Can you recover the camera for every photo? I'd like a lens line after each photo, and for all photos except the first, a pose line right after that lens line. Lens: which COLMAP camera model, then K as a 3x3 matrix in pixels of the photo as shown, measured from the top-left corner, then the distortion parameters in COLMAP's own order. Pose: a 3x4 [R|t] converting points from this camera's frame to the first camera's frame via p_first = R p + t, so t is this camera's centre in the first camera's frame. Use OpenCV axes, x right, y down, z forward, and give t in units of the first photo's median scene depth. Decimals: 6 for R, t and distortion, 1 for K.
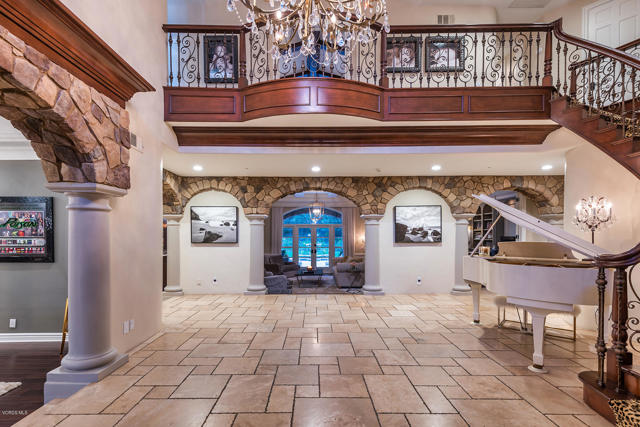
lens RADIAL K [[297.0, 0, 316.1], [0, 297.0, 233.1], [0, 0, 1]] dist [0.032528, -0.003629]
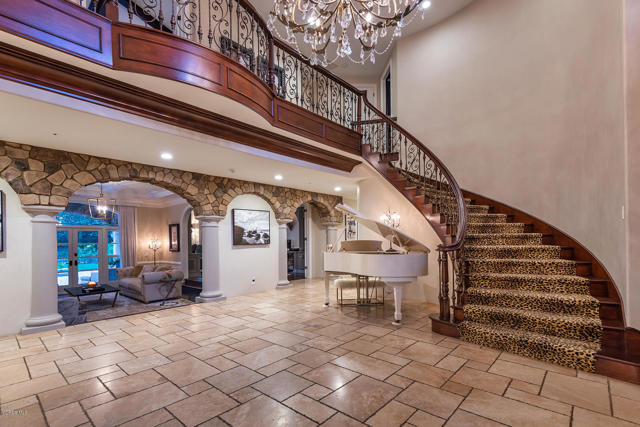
lens RADIAL K [[297.0, 0, 306.7], [0, 297.0, 235.5], [0, 0, 1]] dist [0.032528, -0.003629]
pose [[0.687620, 0.002961, 0.726065, -0.295687], [0.007524, 0.999909, -0.011203, 0.012694], [-0.726032, 0.013166, 0.687535, 0.136878]]
